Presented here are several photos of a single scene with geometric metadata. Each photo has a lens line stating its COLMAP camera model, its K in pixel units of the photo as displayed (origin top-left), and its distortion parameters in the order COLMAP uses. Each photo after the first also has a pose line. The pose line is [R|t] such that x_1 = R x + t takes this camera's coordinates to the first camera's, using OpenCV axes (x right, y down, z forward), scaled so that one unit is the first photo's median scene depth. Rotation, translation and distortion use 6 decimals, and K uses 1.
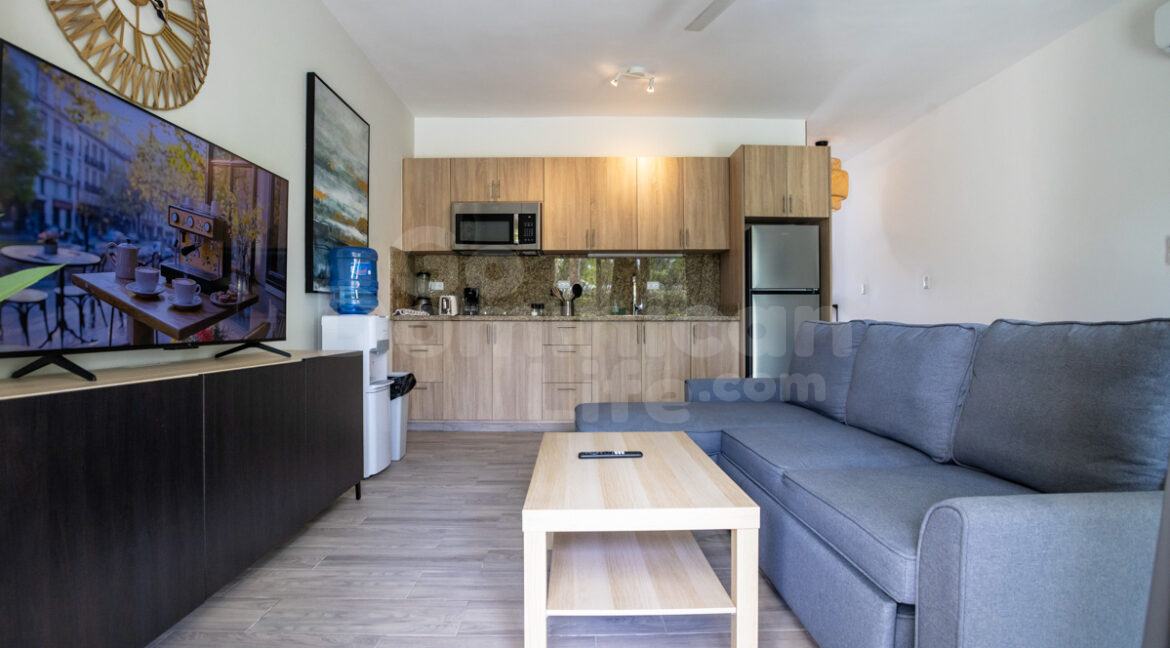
lens RADIAL K [[556.3, 0, 565.4], [0, 556.3, 316.7], [0, 0, 1]] dist [-0.022320, -0.000051]
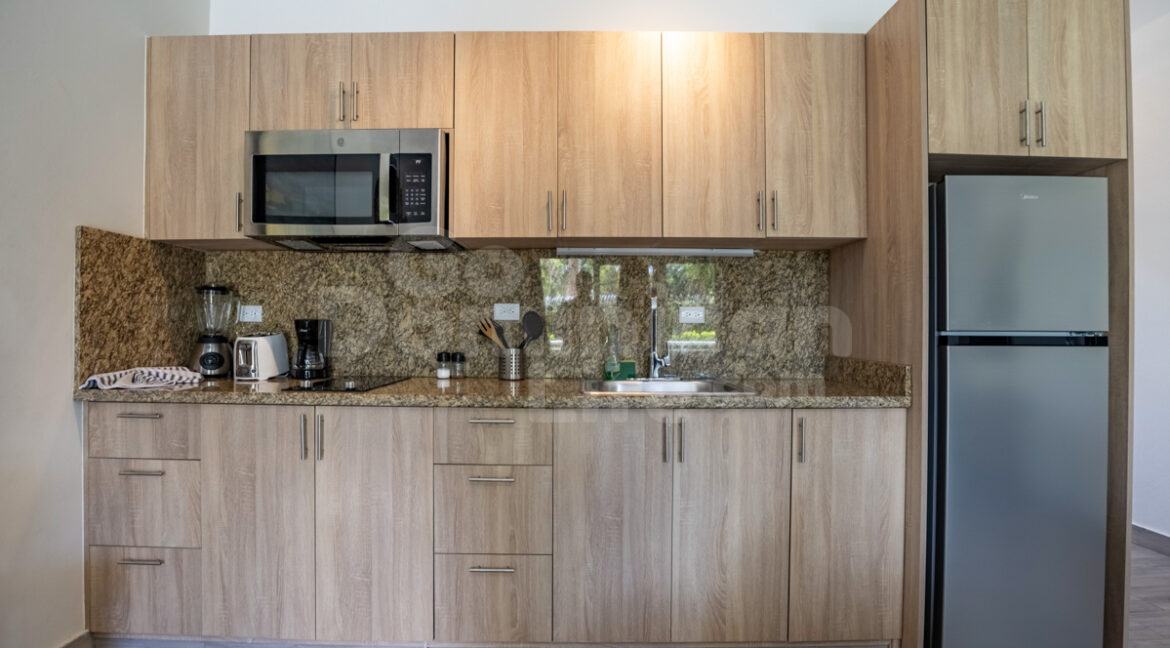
lens RADIAL K [[537.0, 0, 583.2], [0, 537.0, 330.0], [0, 0, 1]] dist [-0.037326, 0.000426]
pose [[0.999943, 0.003282, 0.010134, 0.067375], [-0.003423, 0.999897, 0.013949, -0.056515], [-0.010087, -0.013983, 0.999851, 0.620274]]
